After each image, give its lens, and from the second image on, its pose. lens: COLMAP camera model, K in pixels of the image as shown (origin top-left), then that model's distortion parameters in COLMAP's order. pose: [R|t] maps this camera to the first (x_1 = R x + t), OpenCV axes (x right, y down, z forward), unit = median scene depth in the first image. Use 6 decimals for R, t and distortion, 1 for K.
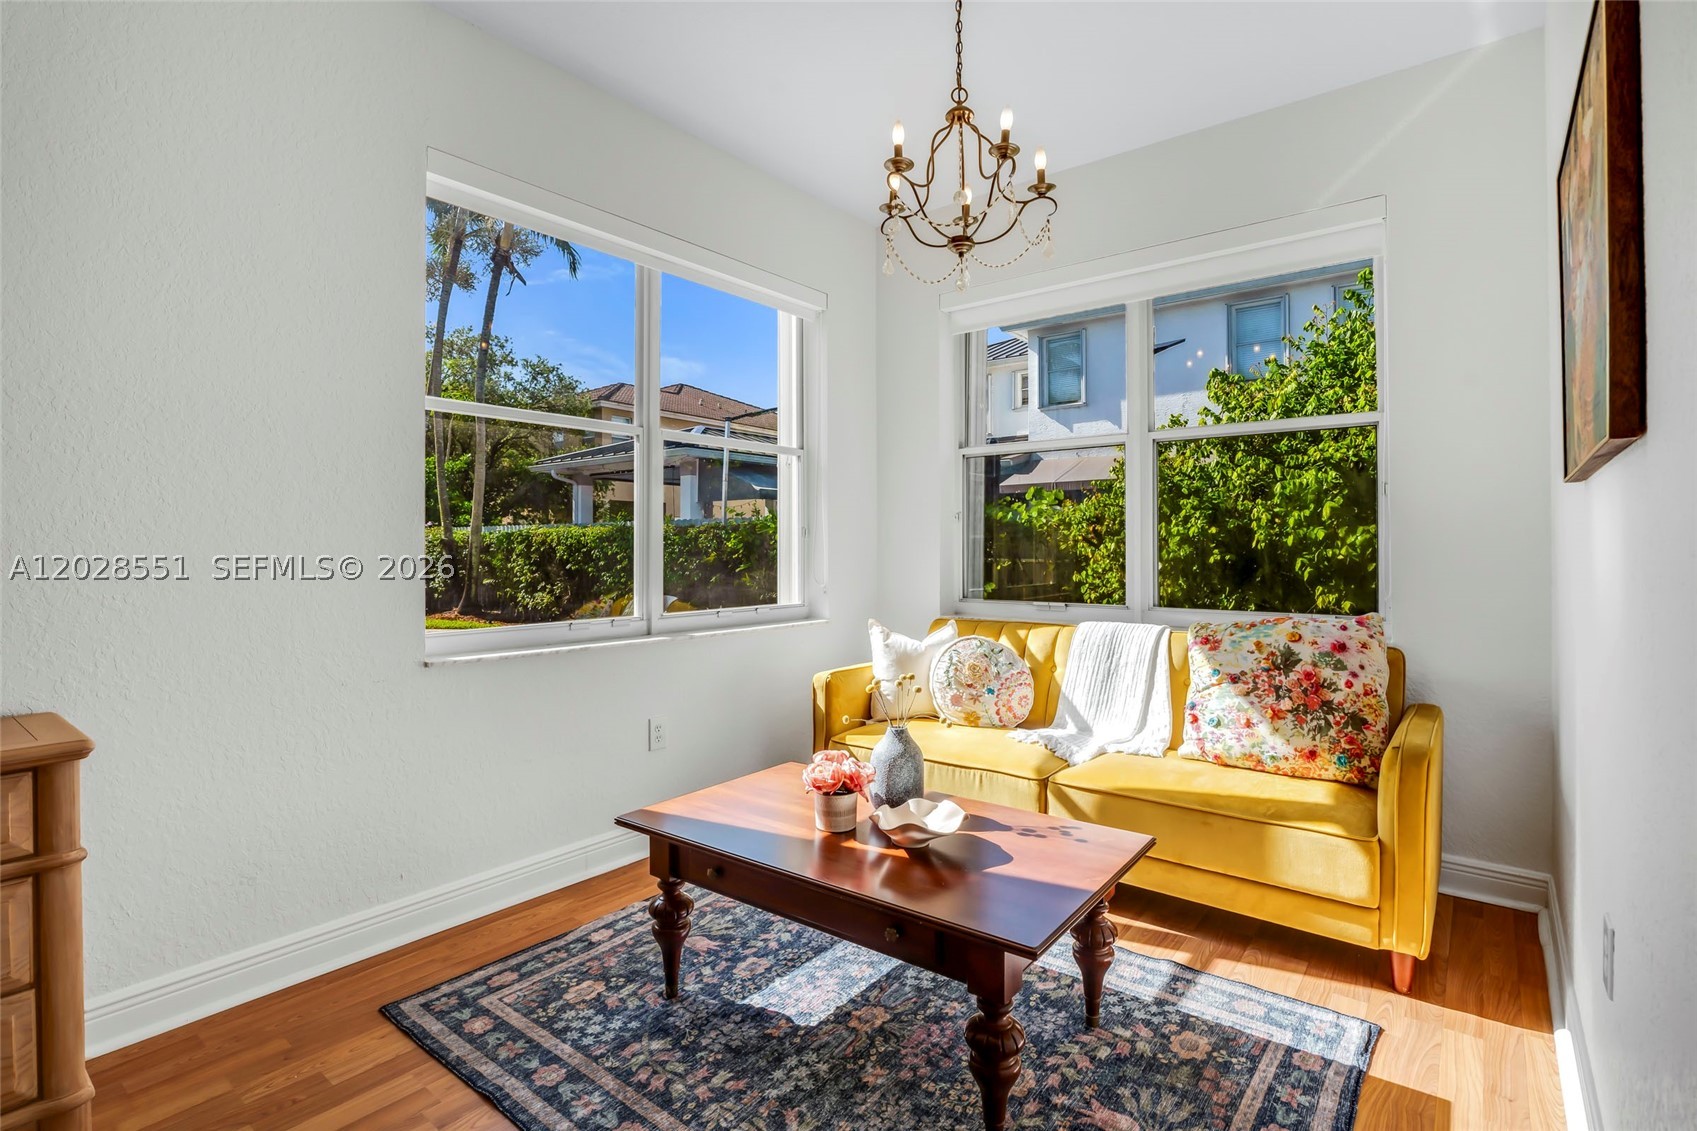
lens RADIAL K [[795.4, 0, 862.0], [0, 795.4, 550.4], [0, 0, 1]] dist [-0.021068, 0.004781]
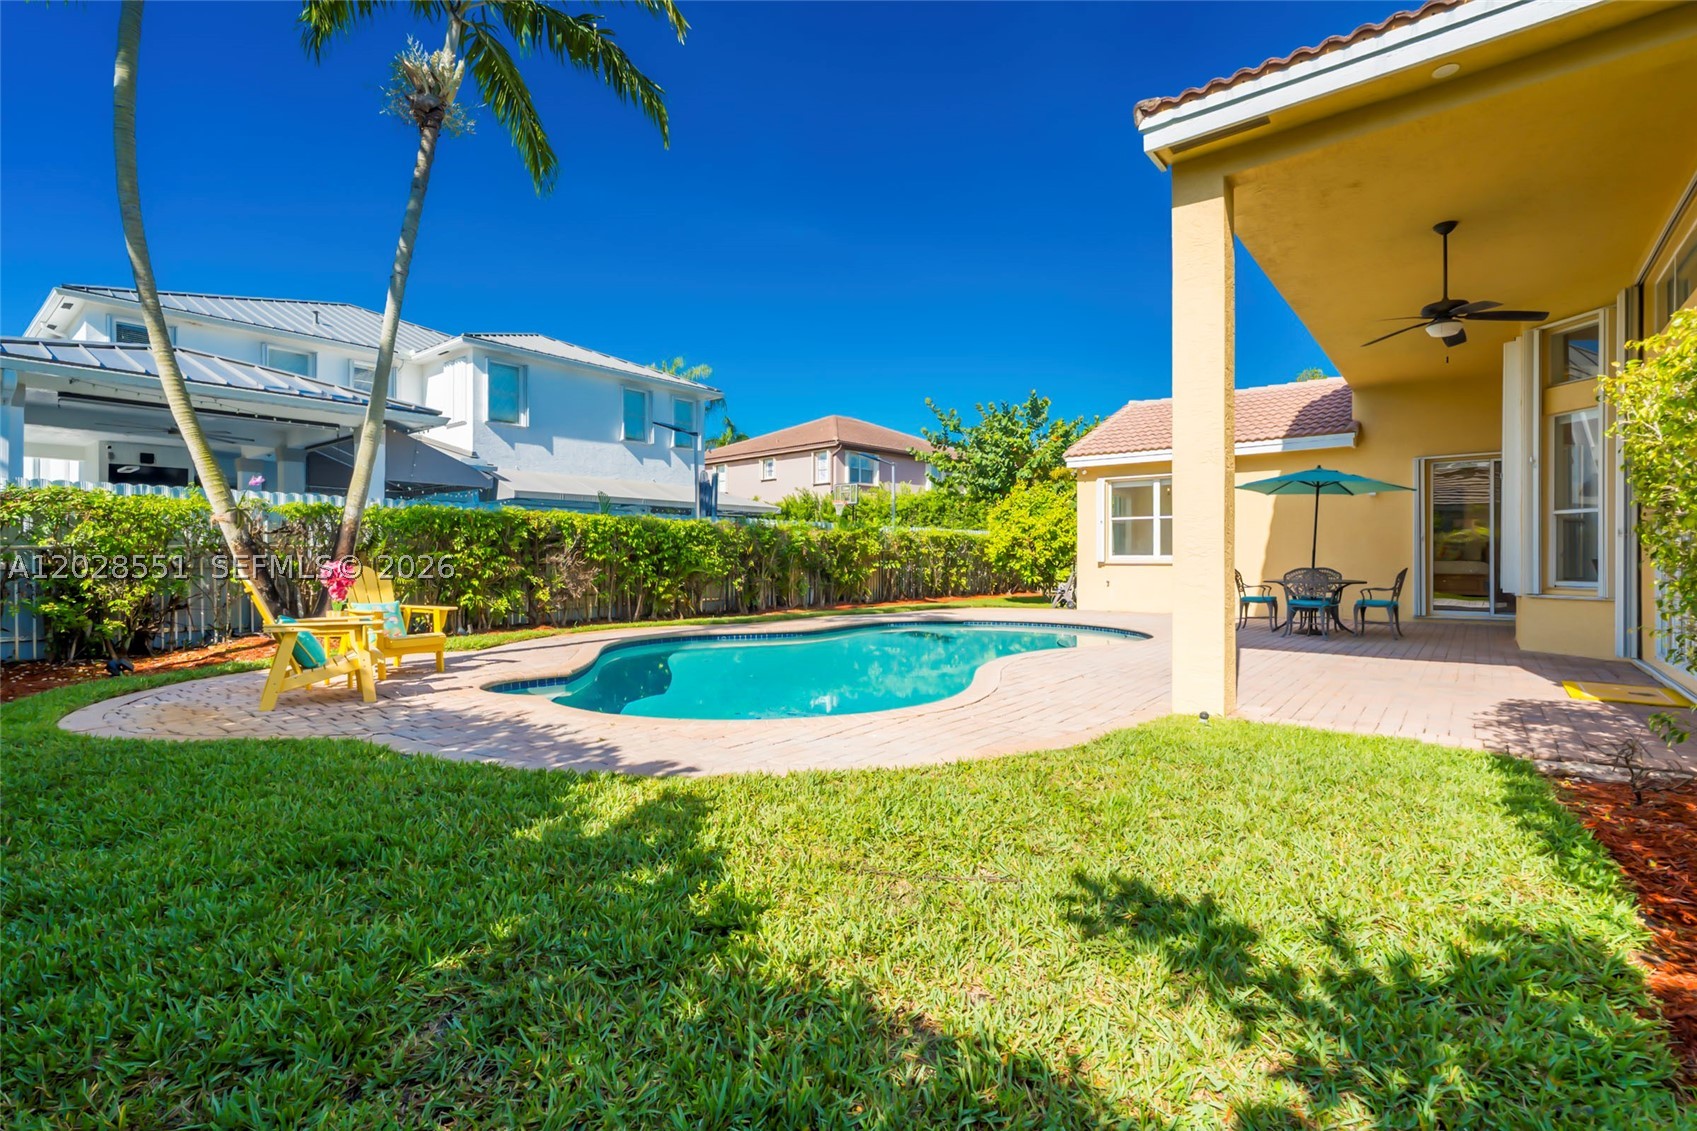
lens RADIAL K [[768.5, 0, 854.5], [0, 768.5, 553.1], [0, 0, 1]] dist [0.008597, 0.001772]
pose [[0.026881, 0.008049, 0.999606, -4.039102], [0.002536, 0.999964, -0.008120, 0.079408], [-0.999635, 0.002754, 0.026859, 2.198197]]
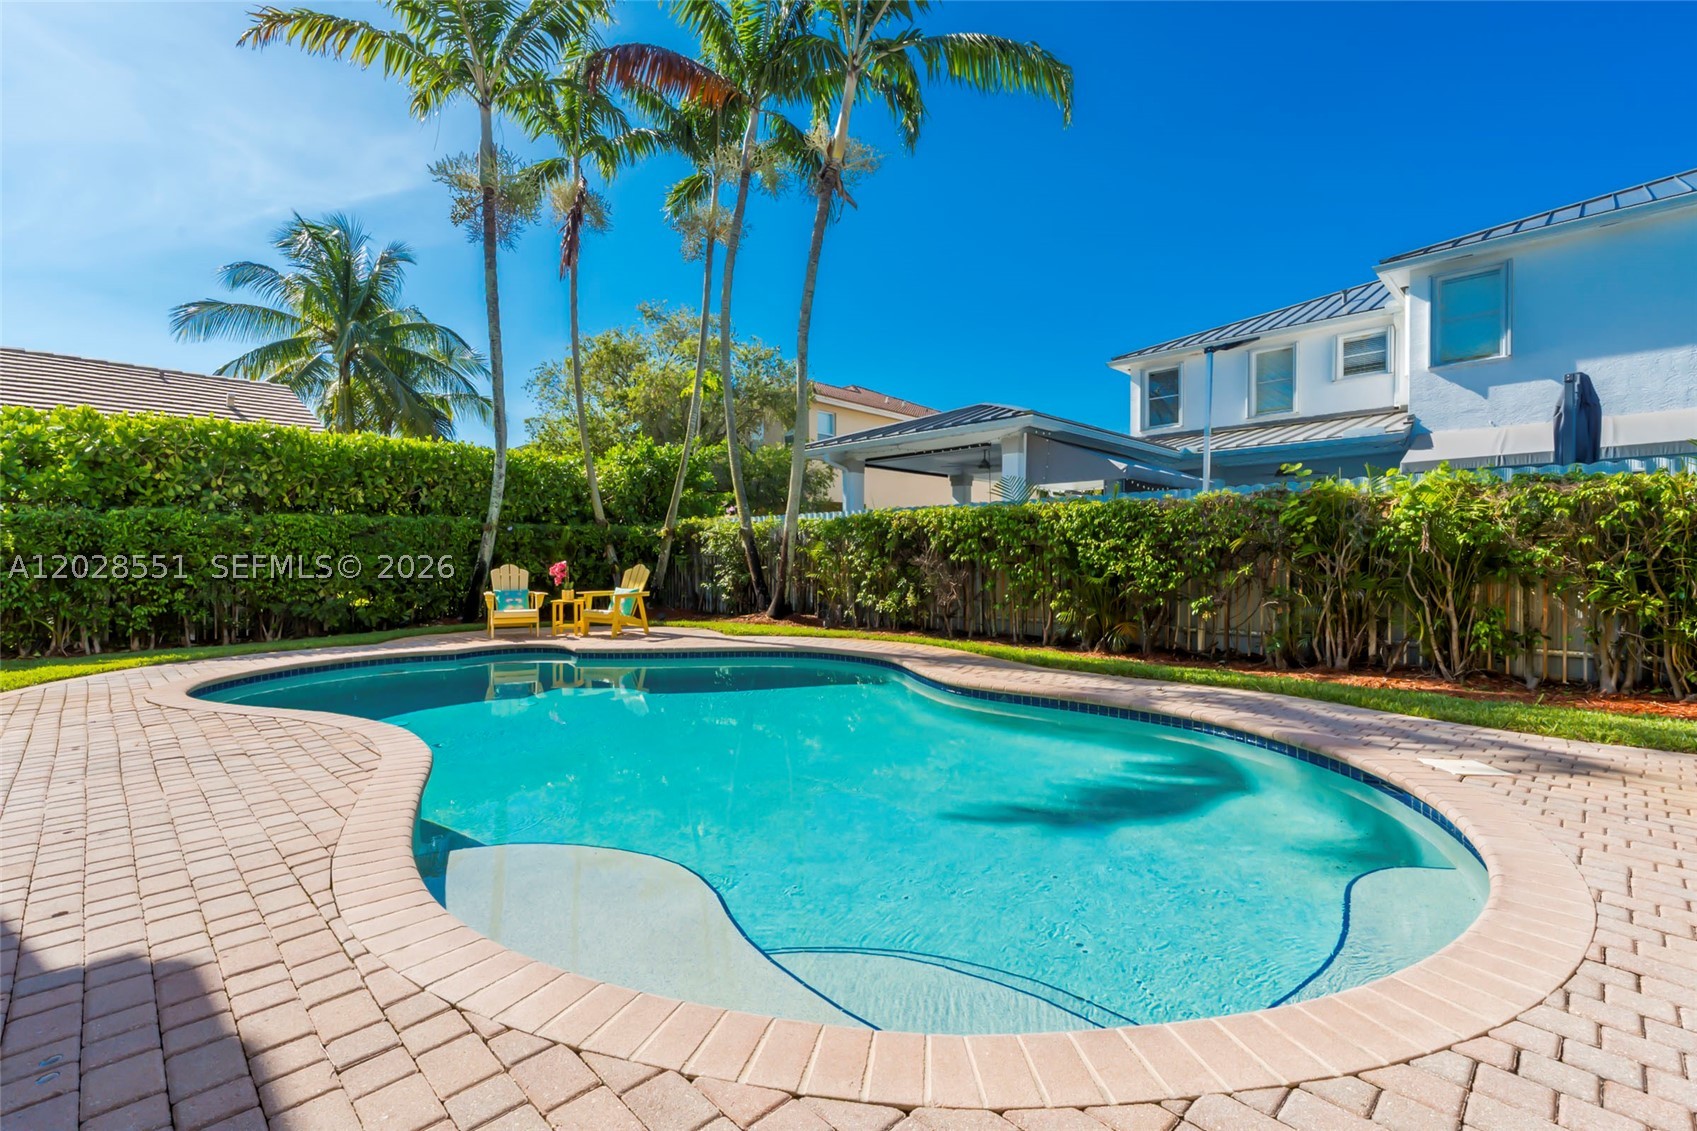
lens RADIAL K [[768.5, 0, 842.1], [0, 768.5, 575.8], [0, 0, 1]] dist [0.008597, 0.001772]
pose [[0.990779, 0.007677, -0.135267, -1.223798], [-0.005769, 0.999878, 0.014494, 0.090761], [0.135362, -0.013580, 0.990703, 0.805526]]
